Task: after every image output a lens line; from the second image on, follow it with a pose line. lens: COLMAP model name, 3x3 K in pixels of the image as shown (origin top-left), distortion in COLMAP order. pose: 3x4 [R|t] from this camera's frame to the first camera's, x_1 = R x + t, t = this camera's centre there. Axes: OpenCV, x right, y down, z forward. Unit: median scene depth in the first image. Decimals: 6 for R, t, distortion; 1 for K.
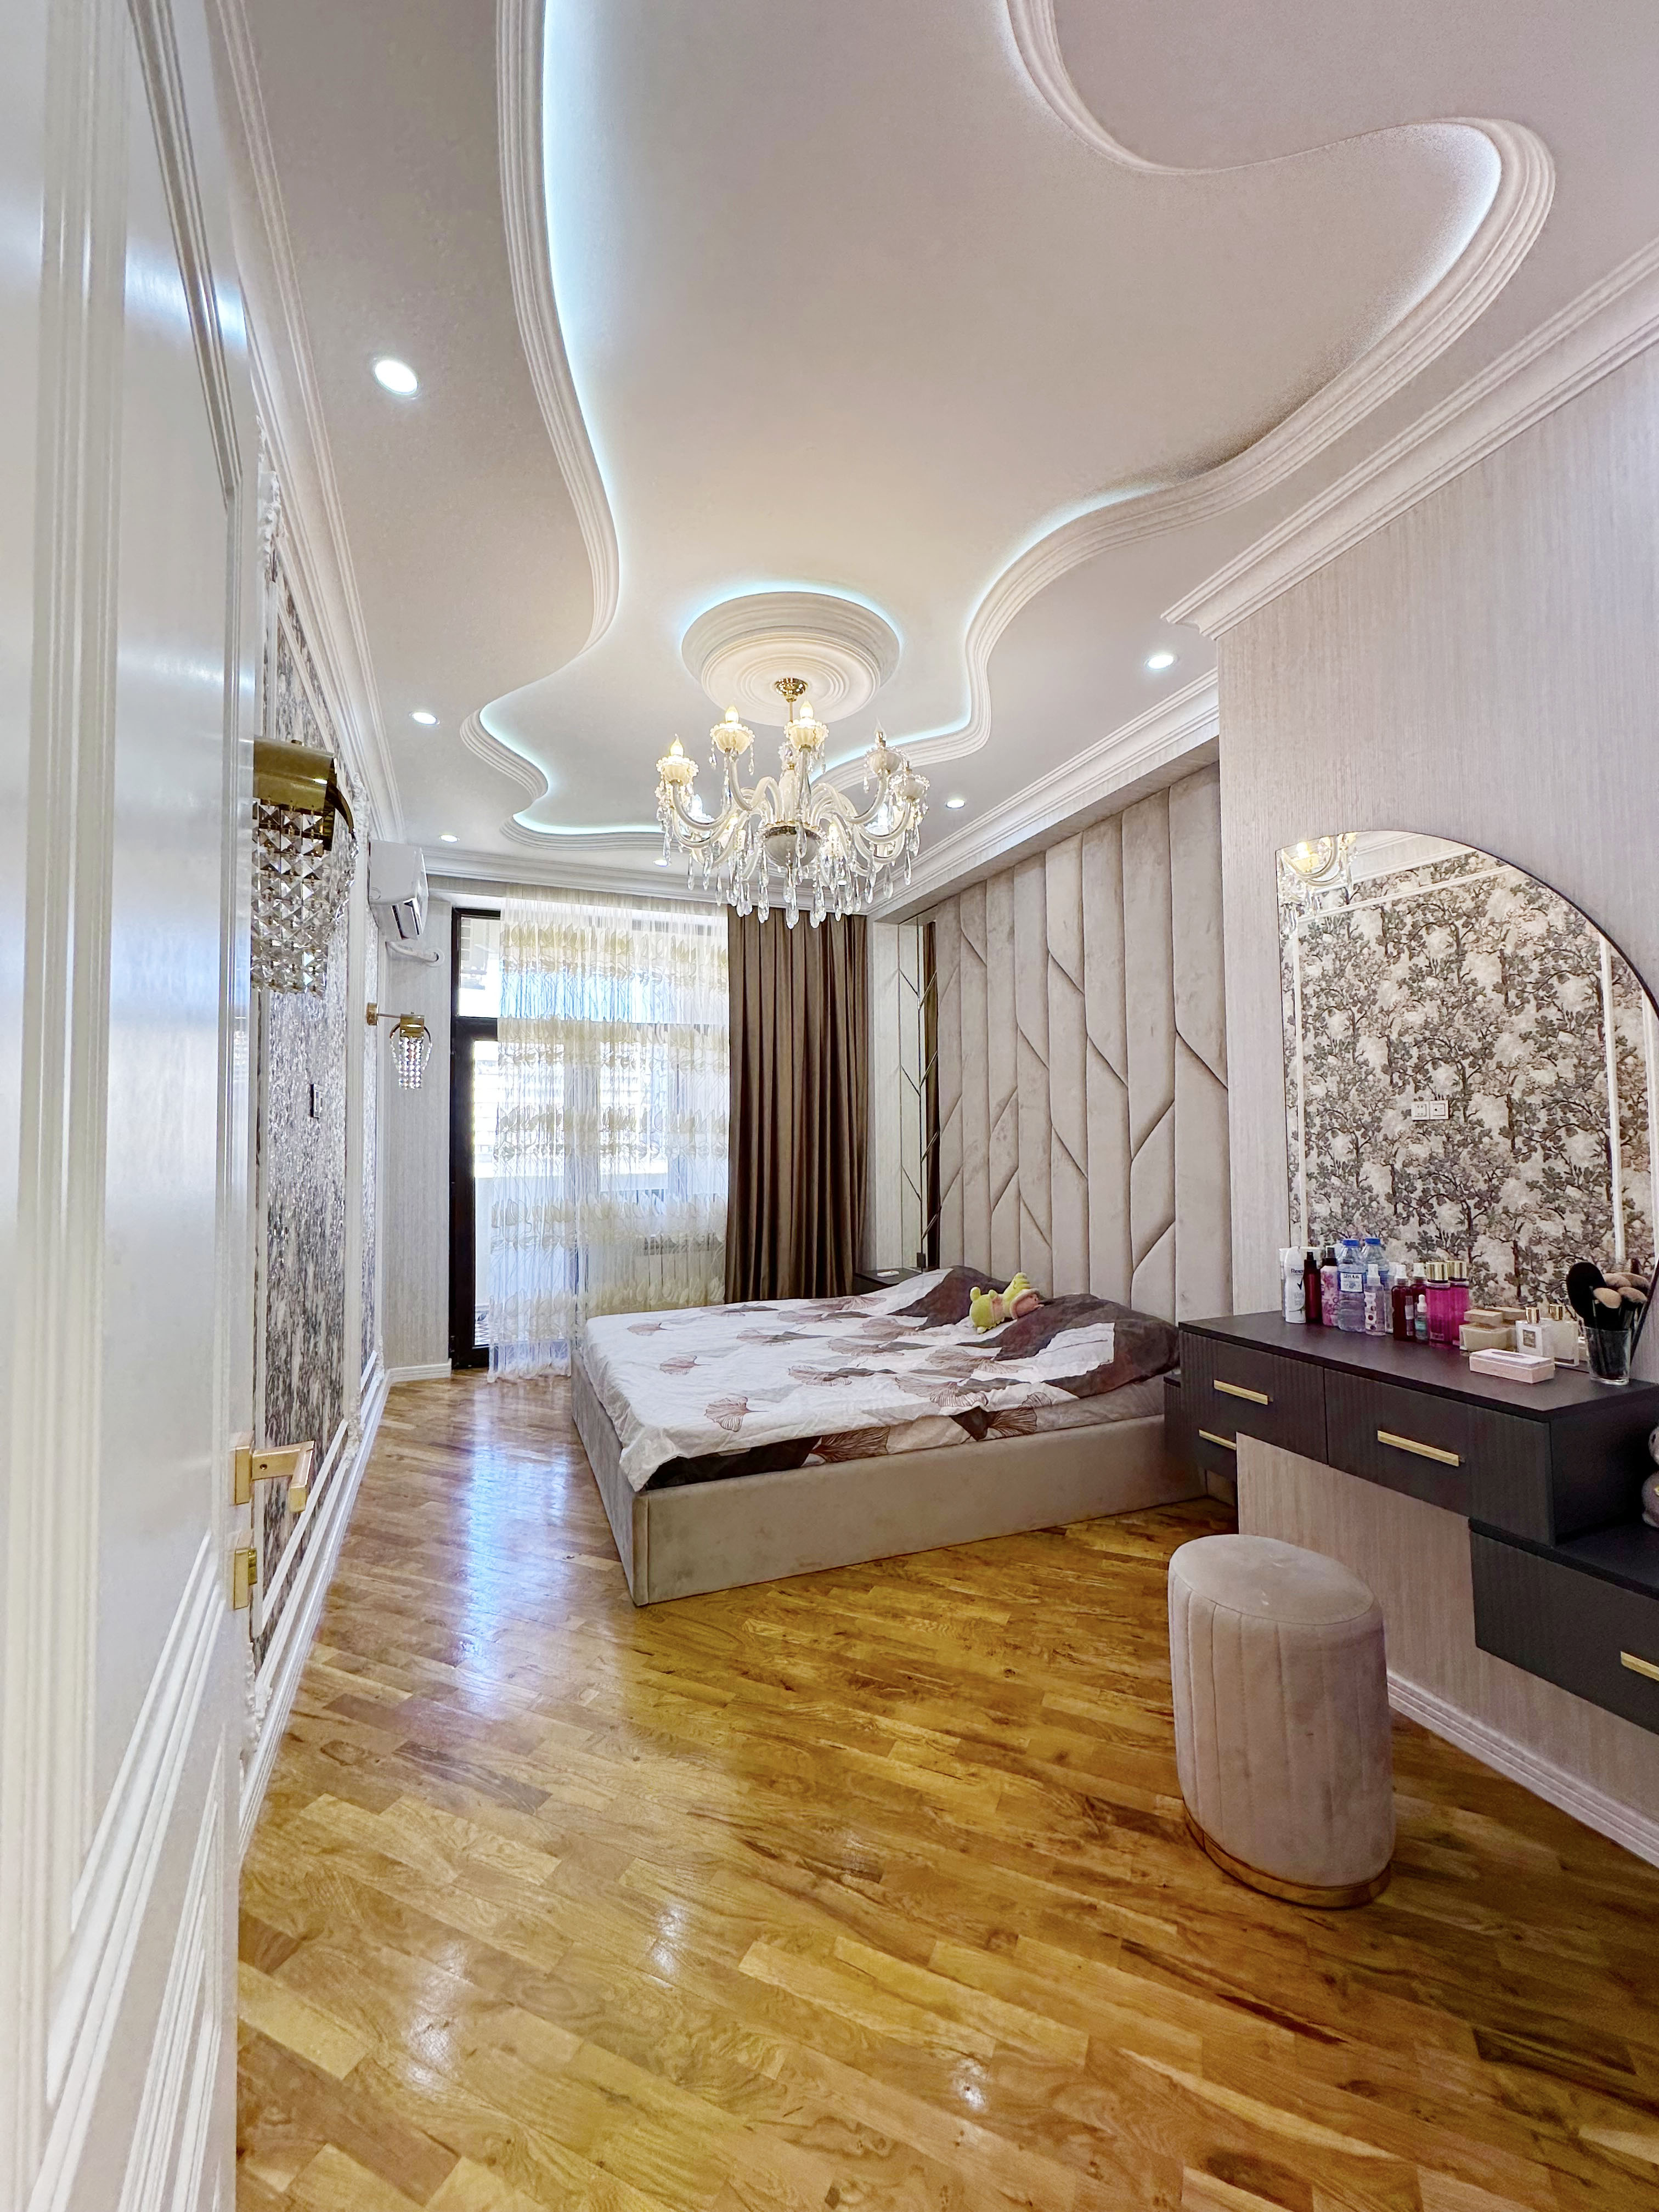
lens RADIAL K [[880.4, 0, 827.1], [0, 880.4, 1107.1], [0, 0, 1]] dist [-0.003349, 0.000476]
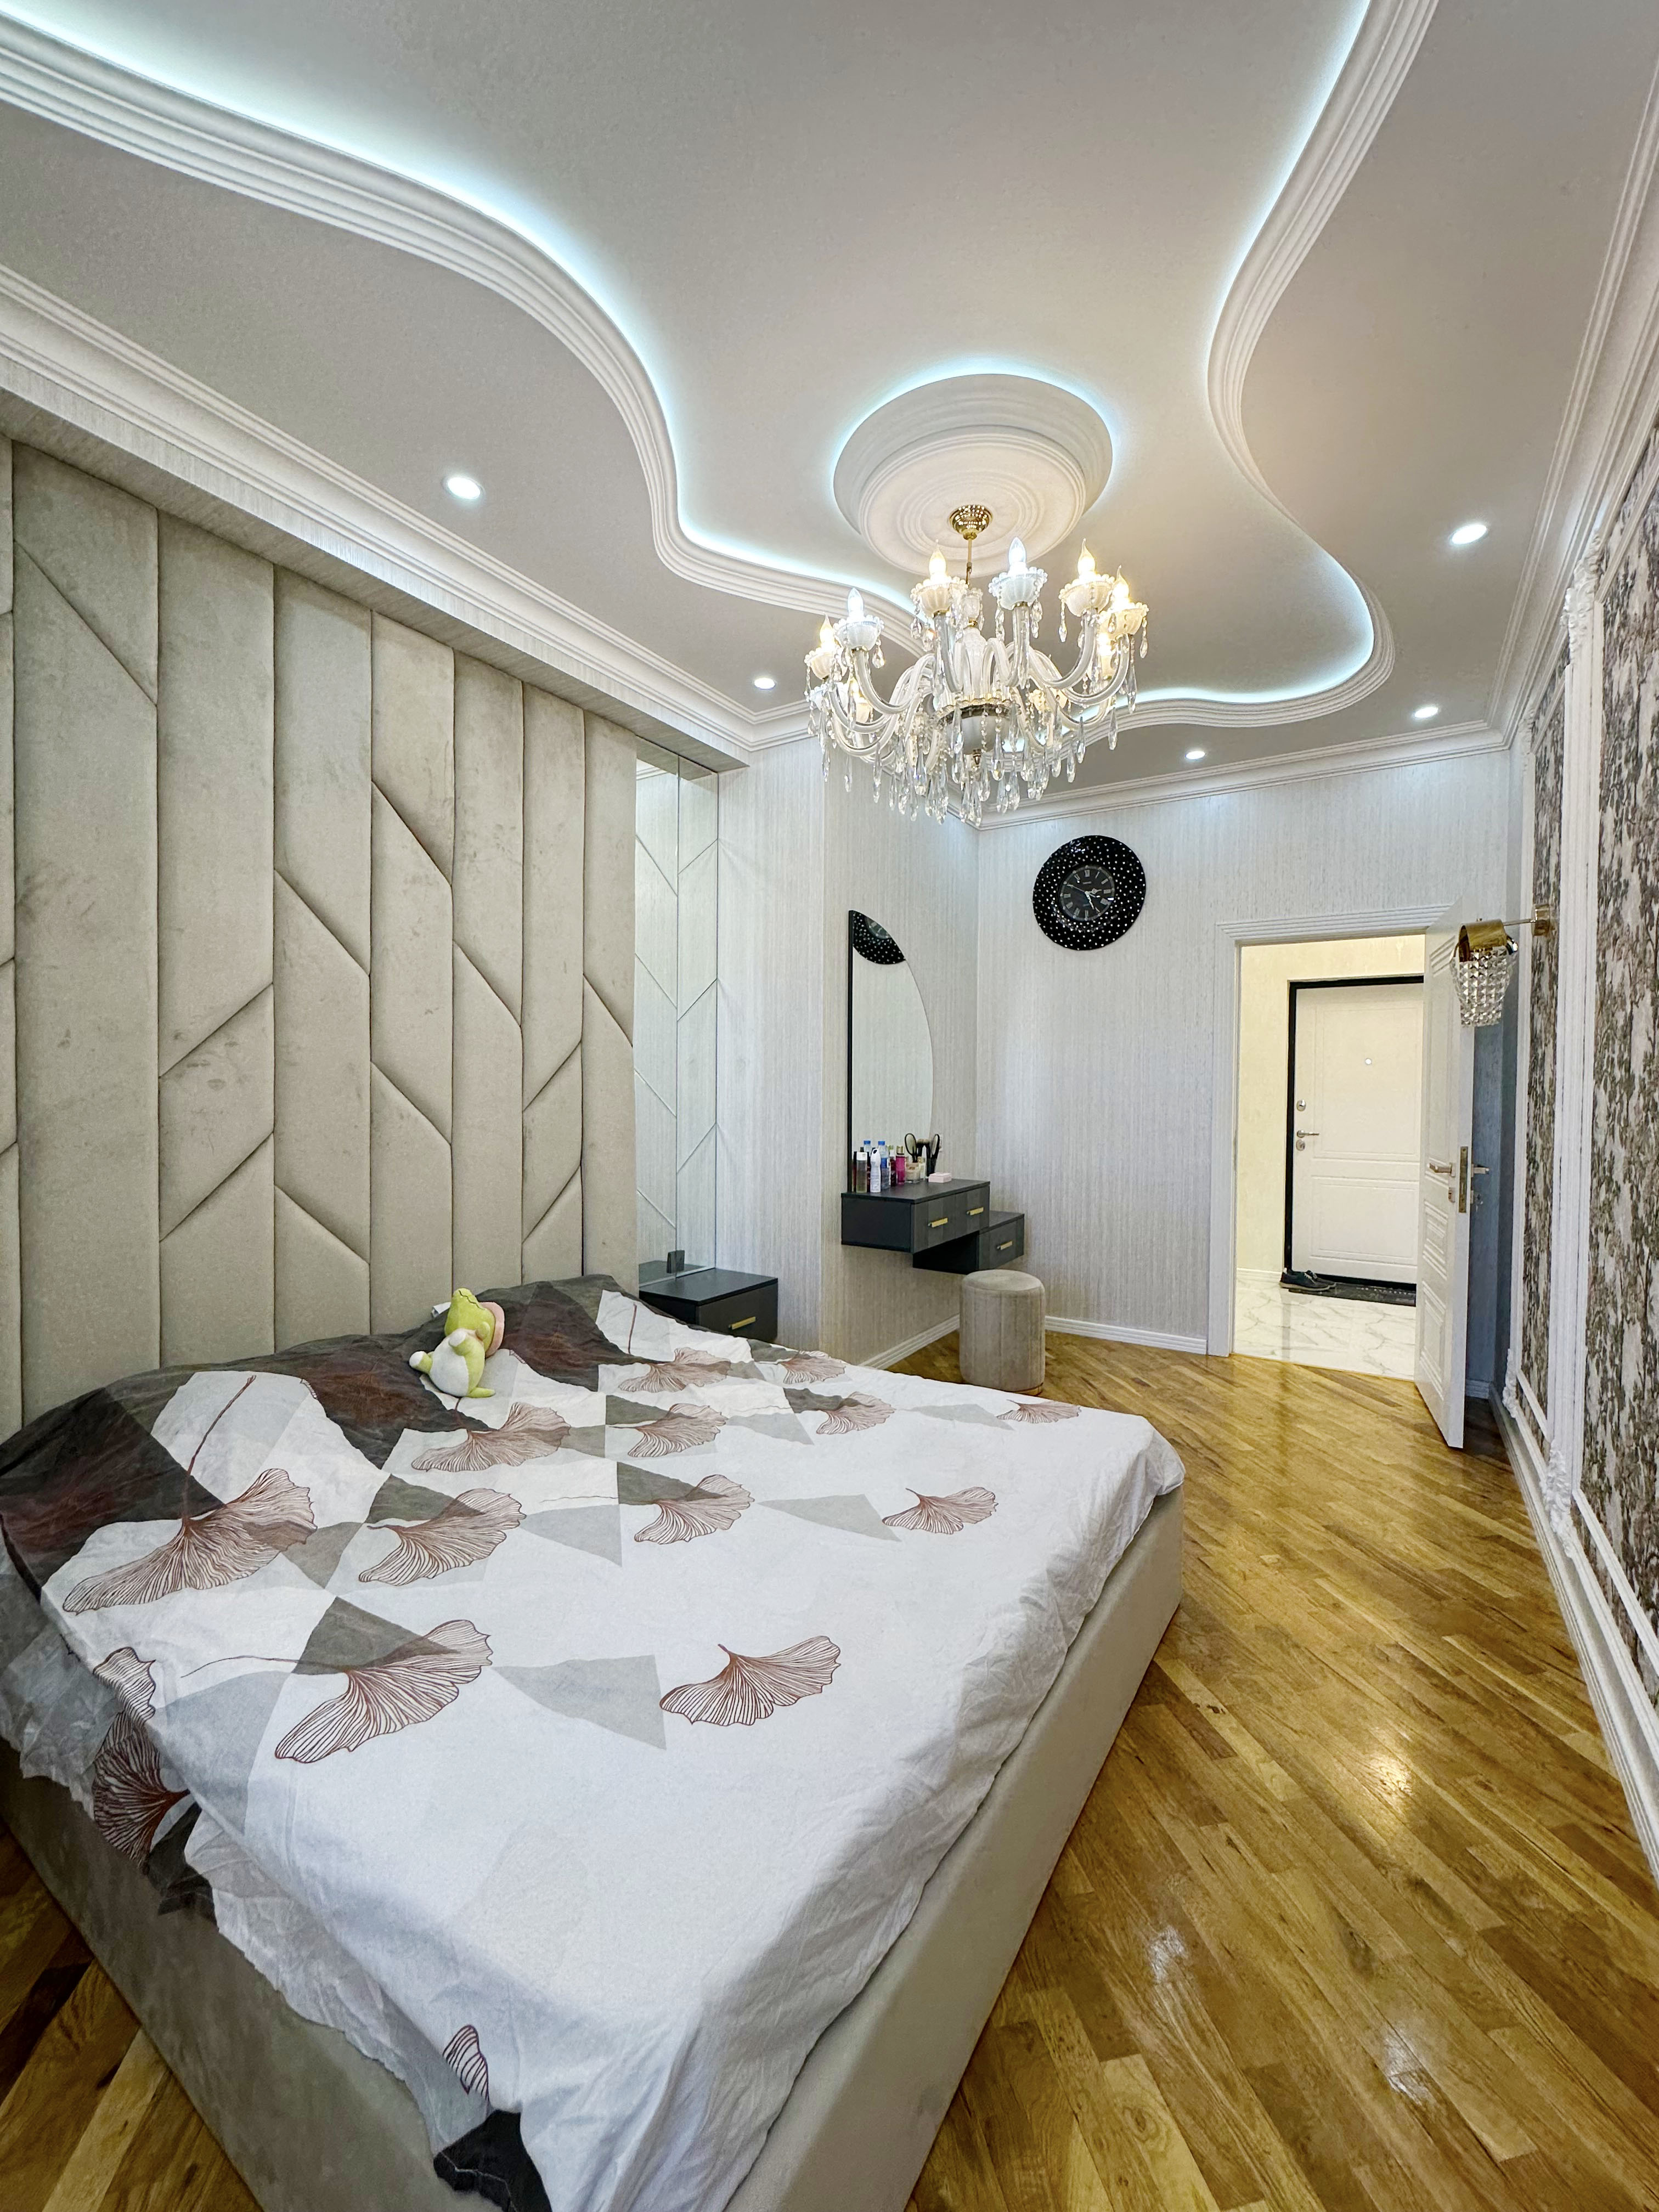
lens RADIAL K [[880.4, 0, 827.1], [0, 880.4, 1107.1], [0, 0, 1]] dist [-0.003349, 0.000476]
pose [[-0.573119, -0.012946, 0.819370, -0.513908], [-0.033594, 0.999406, -0.007707, 0.055181], [-0.818783, -0.031943, -0.573214, 1.264866]]
